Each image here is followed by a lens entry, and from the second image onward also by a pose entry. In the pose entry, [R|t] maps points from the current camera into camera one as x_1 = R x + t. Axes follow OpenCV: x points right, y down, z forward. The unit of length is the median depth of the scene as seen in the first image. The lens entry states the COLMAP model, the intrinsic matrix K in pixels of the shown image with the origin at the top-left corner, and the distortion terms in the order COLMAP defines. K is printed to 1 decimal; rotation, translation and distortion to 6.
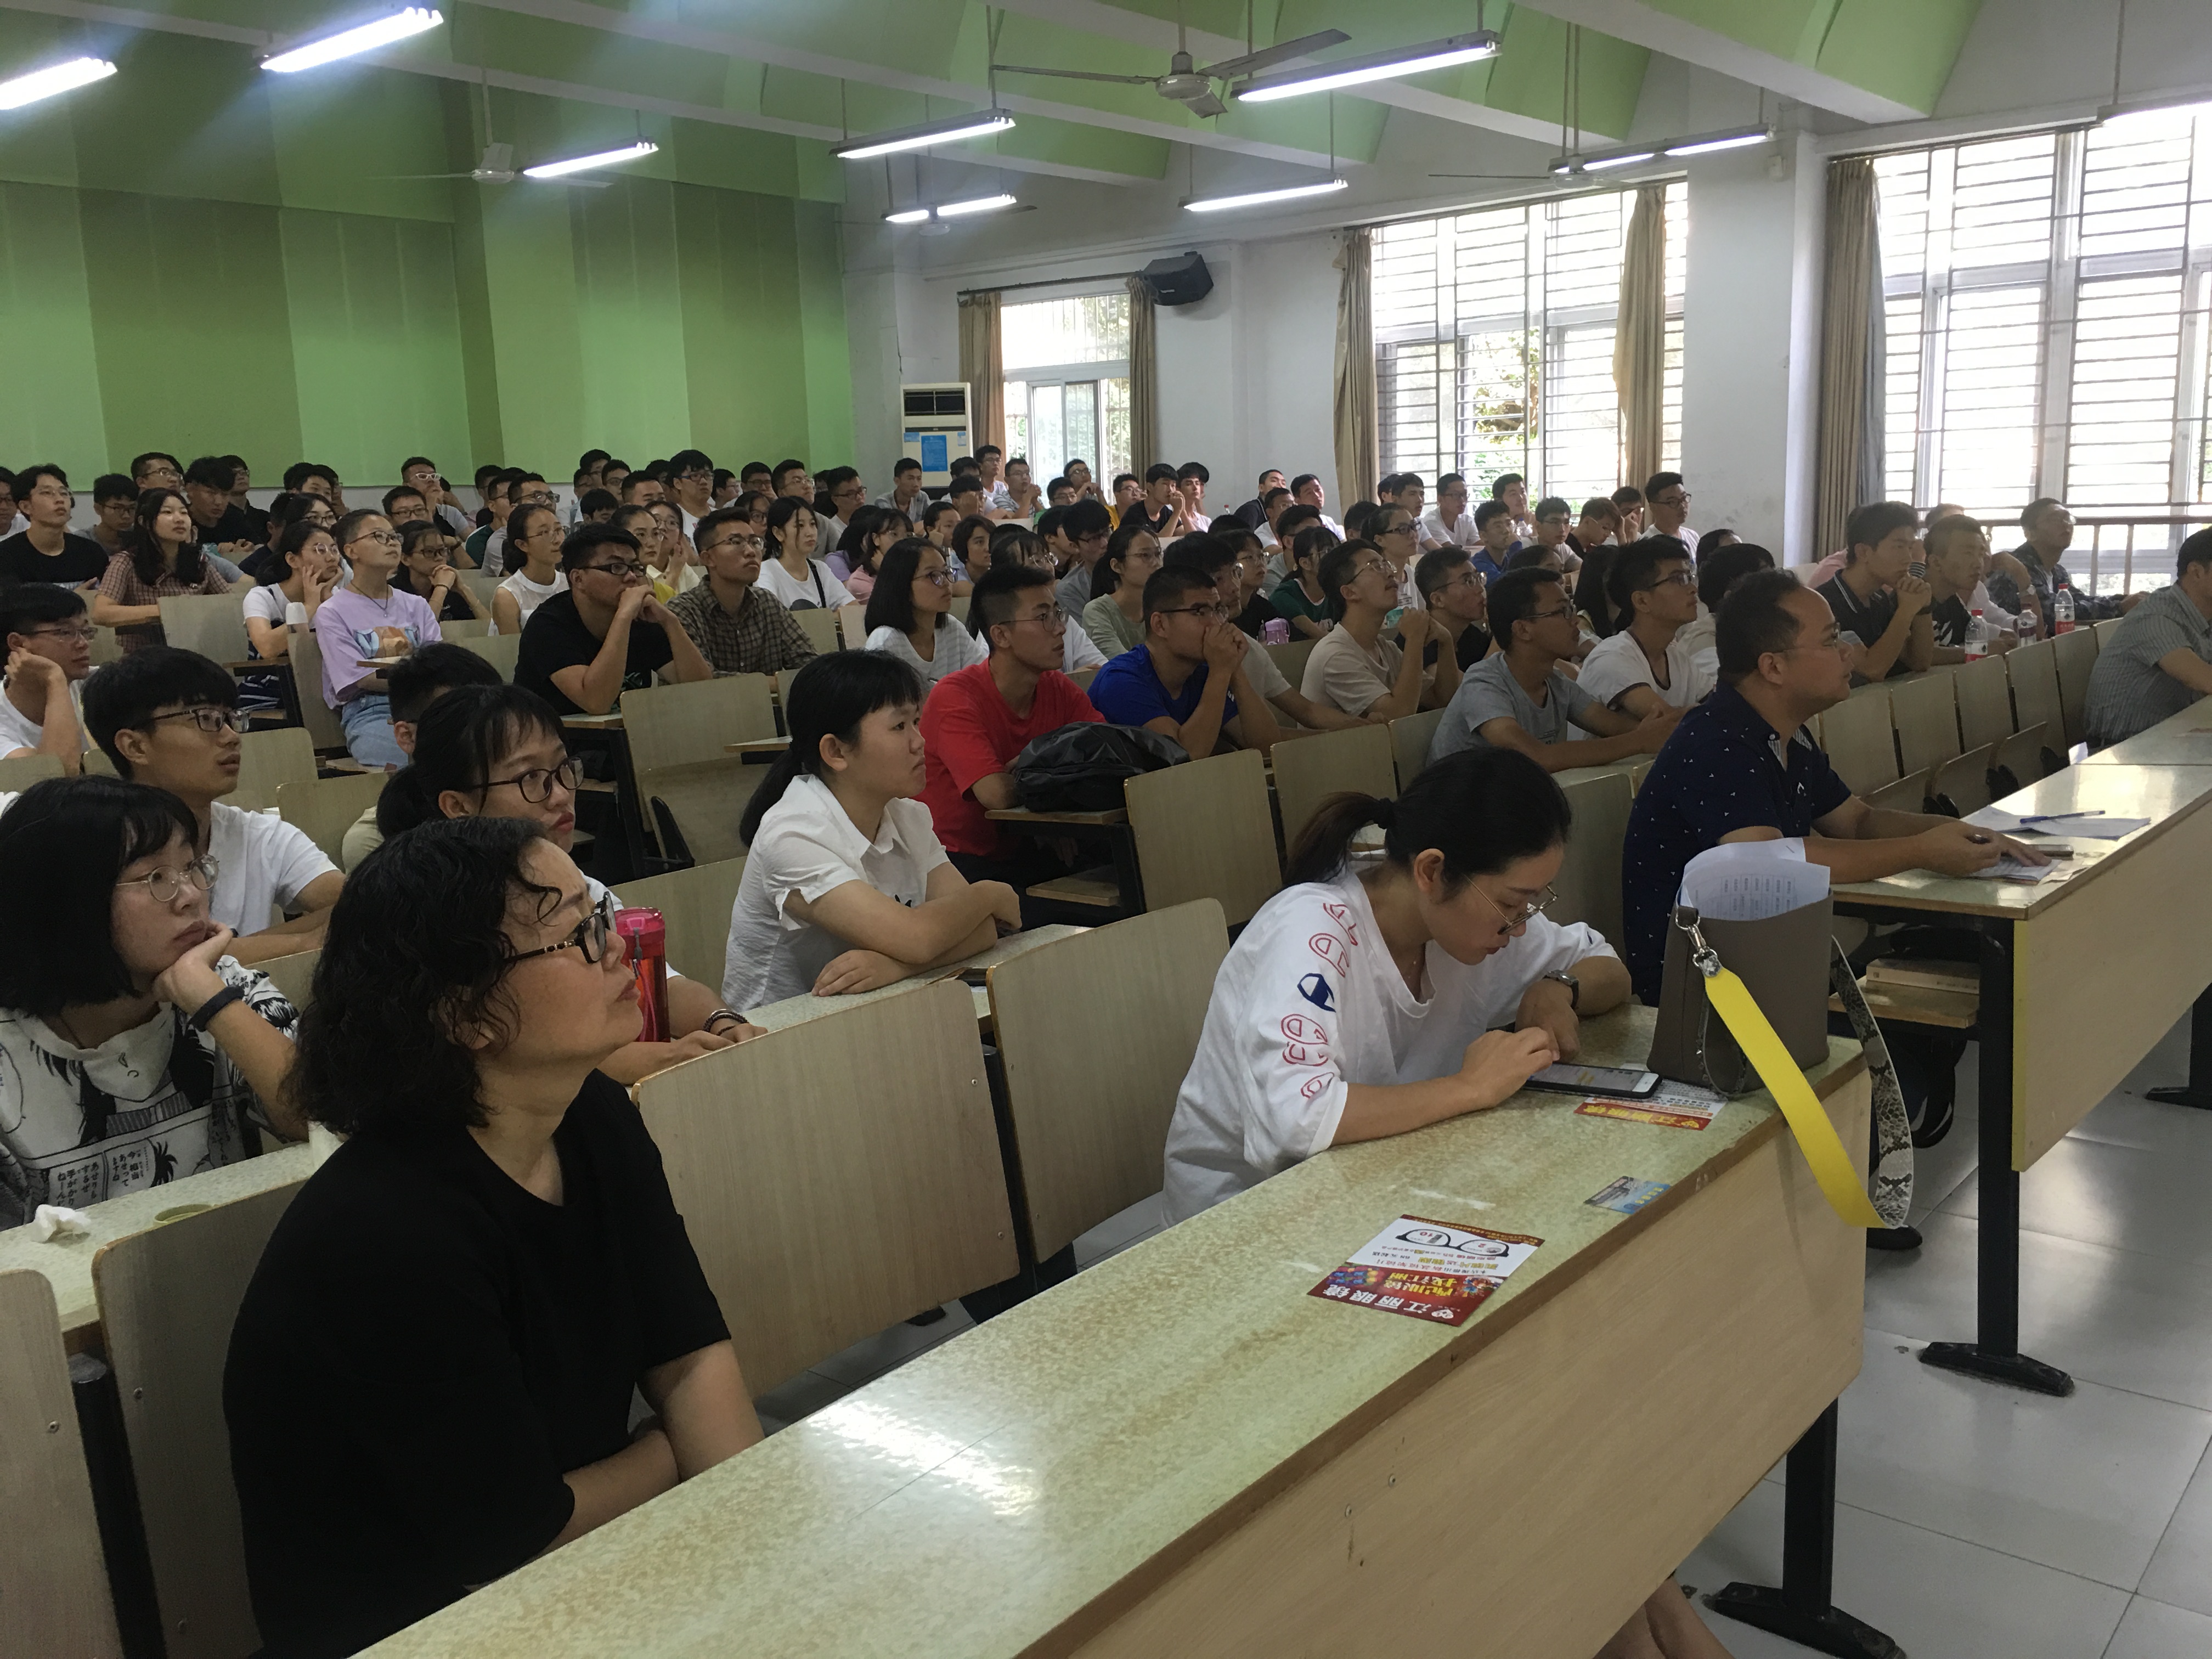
lens RADIAL K [[1853.2, 0, 1106.0], [0, 1853.2, 829.5], [0, 0, 1]] dist [0.013766, 0.004529]
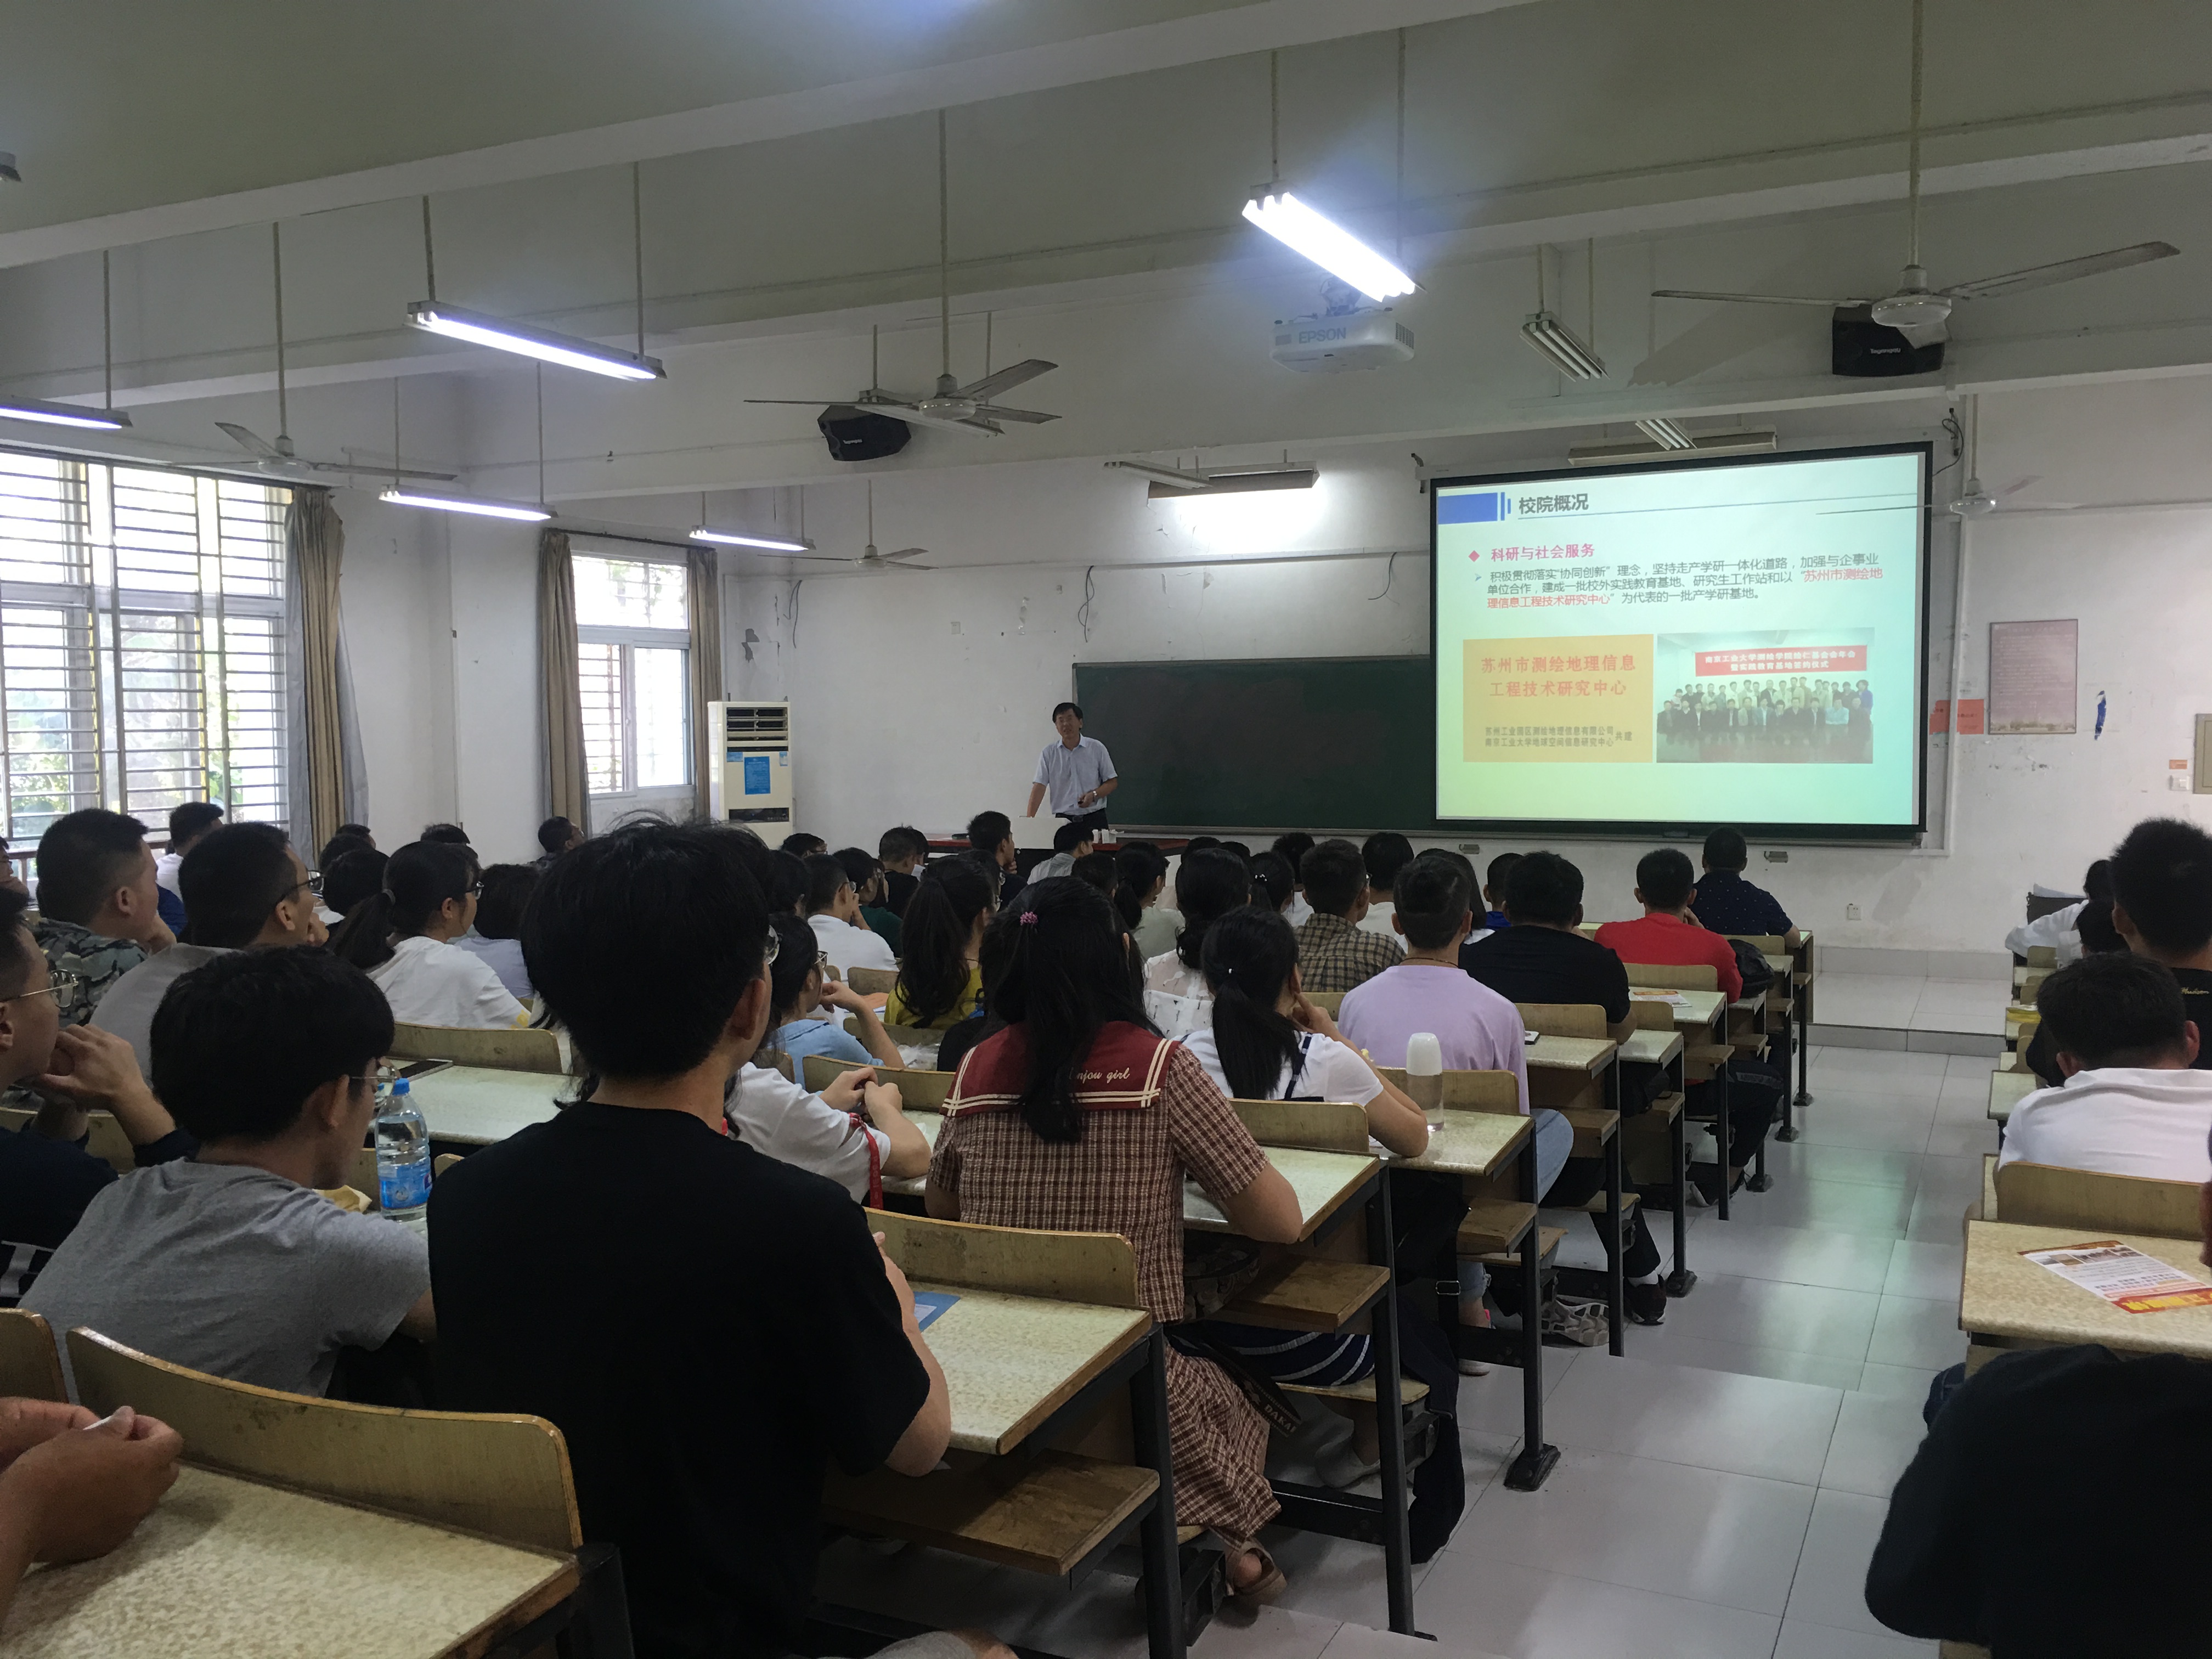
lens RADIAL K [[1853.2, 0, 1106.0], [0, 1853.2, 829.5], [0, 0, 1]] dist [0.013766, 0.004529]
pose [[-0.261944, -0.020143, 0.964873, -0.759174], [0.189721, 0.979198, 0.071947, -0.195428], [-0.946251, 0.201903, -0.252674, 1.006094]]
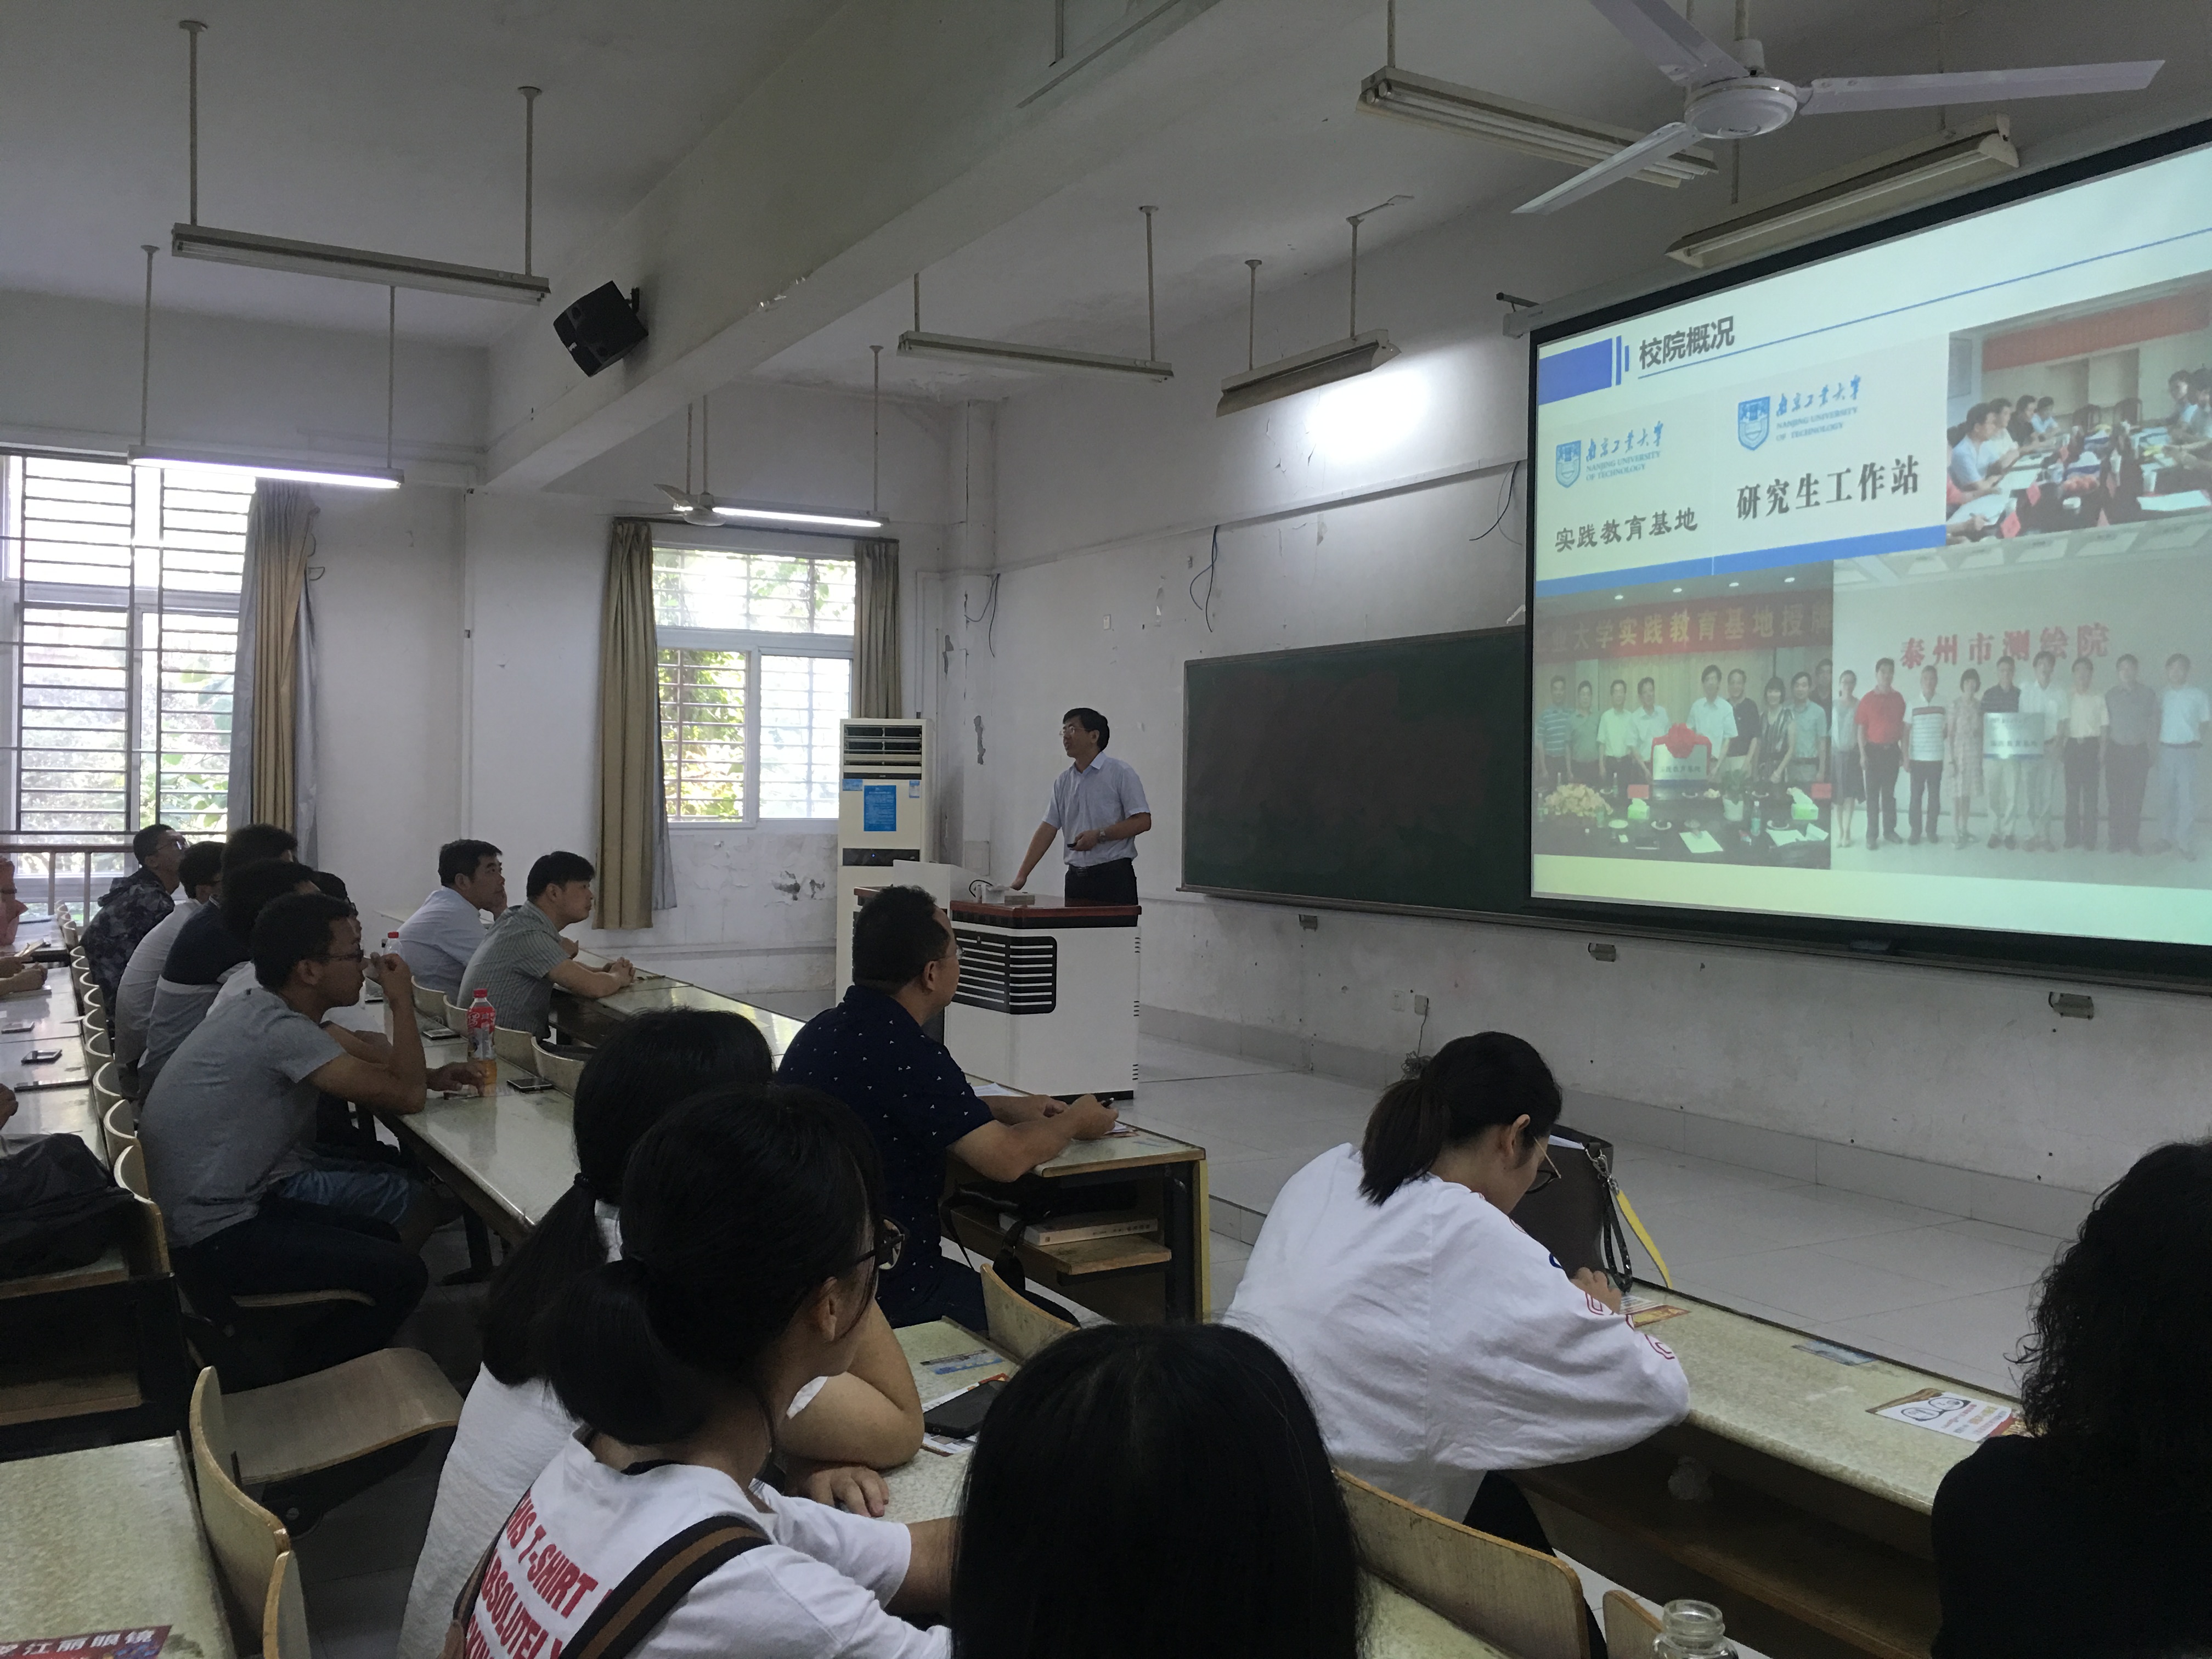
lens RADIAL K [[1853.2, 0, 1106.0], [0, 1853.2, 829.5], [0, 0, 1]] dist [0.013766, 0.004529]
pose [[0.323613, 0.020788, 0.945961, -0.273777], [0.144761, 0.986901, -0.071210, -0.036336], [-0.935050, 0.159983, 0.316365, 0.239984]]
